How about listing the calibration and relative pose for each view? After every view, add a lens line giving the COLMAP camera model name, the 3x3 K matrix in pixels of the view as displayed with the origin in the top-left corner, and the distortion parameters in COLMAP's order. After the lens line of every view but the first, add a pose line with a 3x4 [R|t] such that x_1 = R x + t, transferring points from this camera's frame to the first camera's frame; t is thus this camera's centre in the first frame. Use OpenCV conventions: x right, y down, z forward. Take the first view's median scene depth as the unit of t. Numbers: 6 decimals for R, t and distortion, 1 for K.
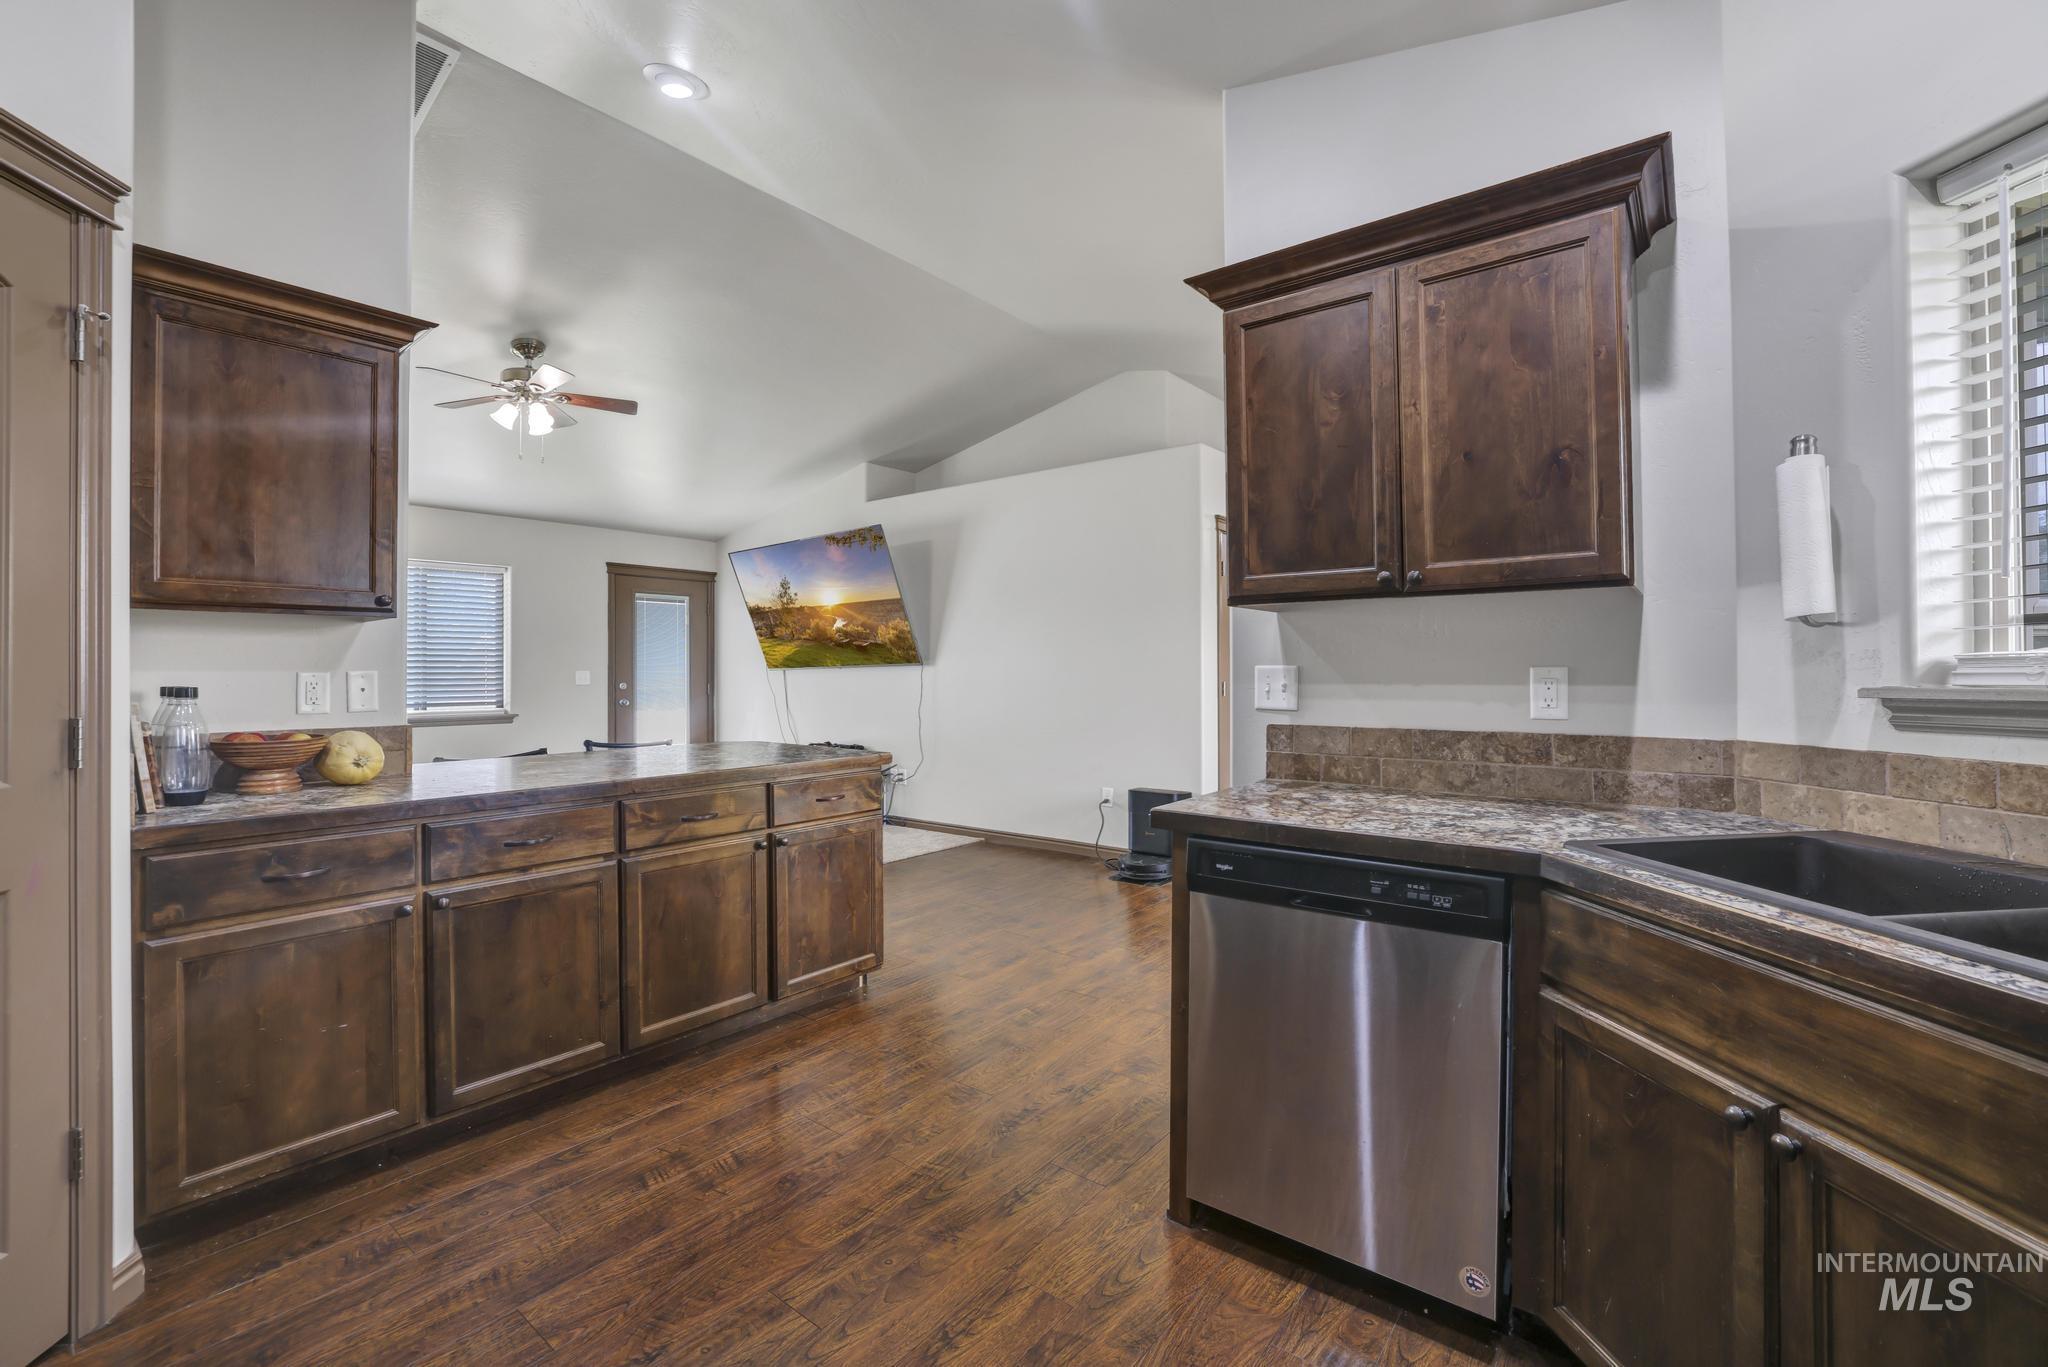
lens RADIAL K [[877.1, 0, 1016.6], [0, 877.1, 659.7], [0, 0, 1]] dist [-0.056116, 0.020557]
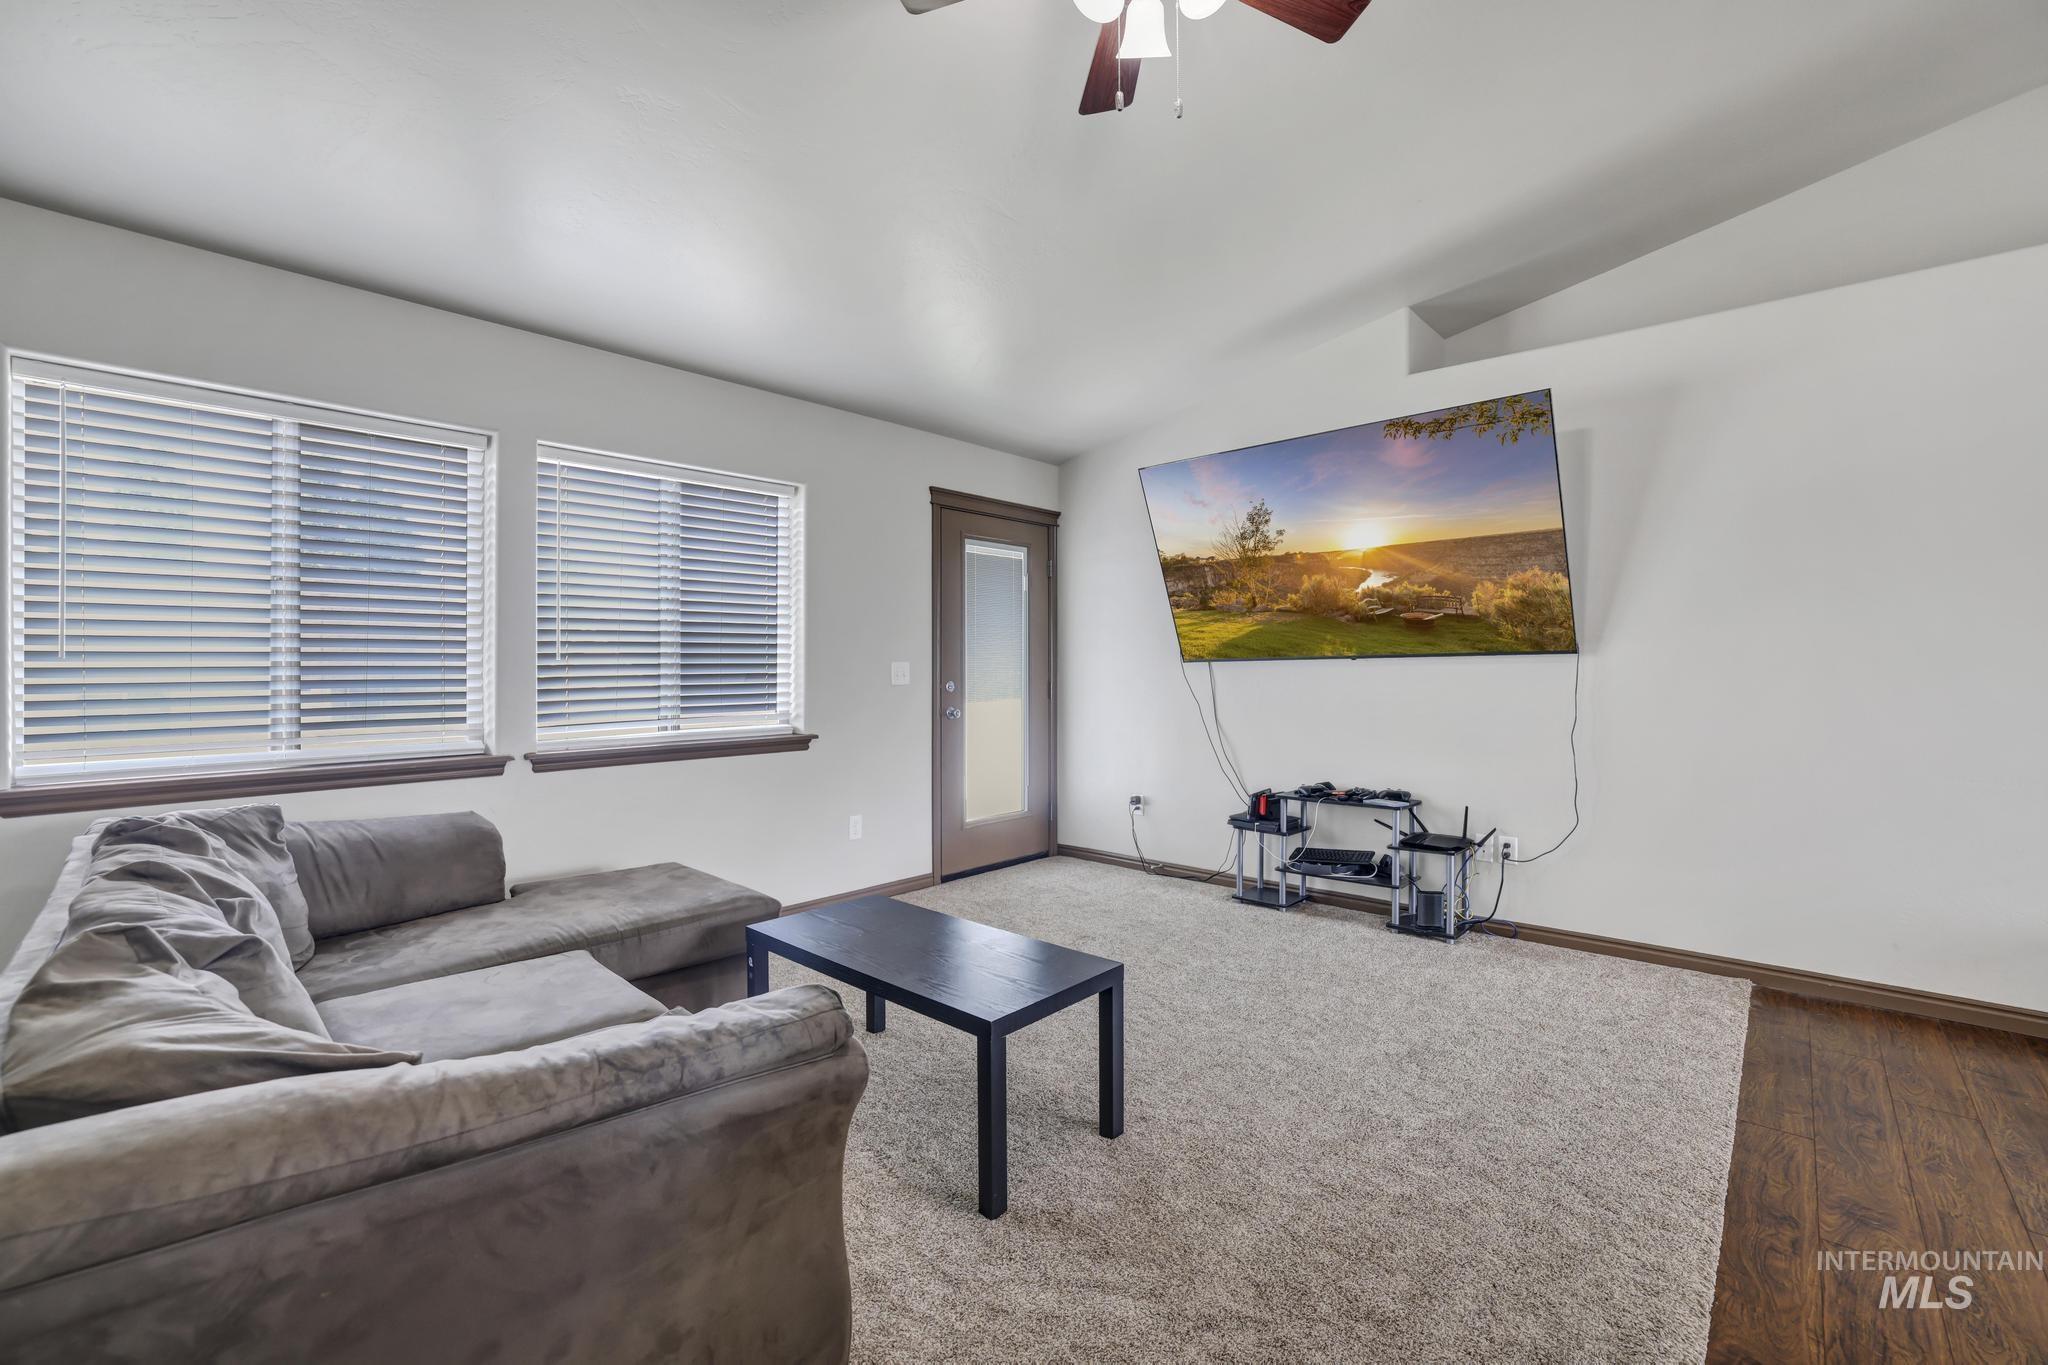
lens RADIAL K [[877.1, 0, 1016.6], [0, 877.1, 658.7], [0, 0, 1]] dist [-0.056116, 0.020557]
pose [[0.999302, 0.010753, -0.035784, -0.408608], [-0.011212, 0.999857, -0.012657, 0.018890], [0.035643, 0.013049, 0.999279, 0.414653]]
